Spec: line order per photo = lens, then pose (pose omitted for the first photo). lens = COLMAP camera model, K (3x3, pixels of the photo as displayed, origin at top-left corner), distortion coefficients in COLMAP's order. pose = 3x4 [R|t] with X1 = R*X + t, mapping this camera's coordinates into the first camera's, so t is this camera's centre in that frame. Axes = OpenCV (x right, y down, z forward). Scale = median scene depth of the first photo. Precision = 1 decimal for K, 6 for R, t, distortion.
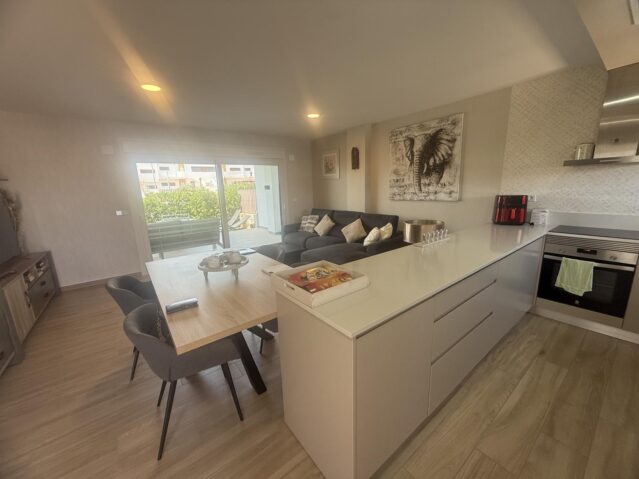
lens RADIAL K [[254.3, 0, 317.2], [0, 254.3, 238.2], [0, 0, 1]] dist [0.000047, 0.000038]
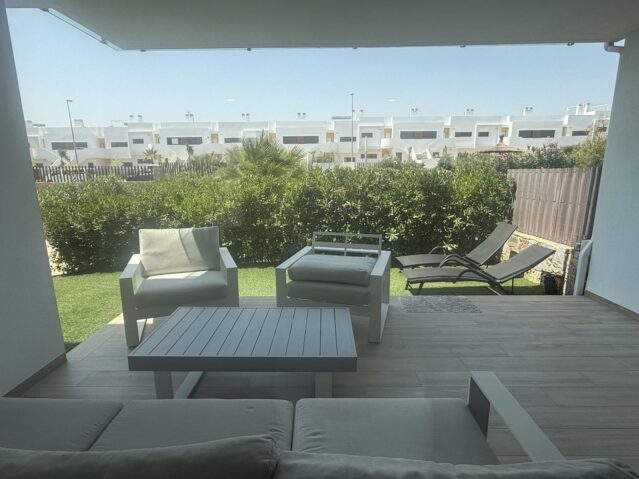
lens RADIAL K [[351.5, 0, 319.5], [0, 351.5, 239.5], [0, 0, 1]] dist [0.000322, -0.000034]
pose [[0.789376, 0.154856, -0.594058, -0.771449], [-0.144272, 0.987356, 0.065673, -0.289555], [0.596717, 0.033865, 0.801737, 1.529632]]
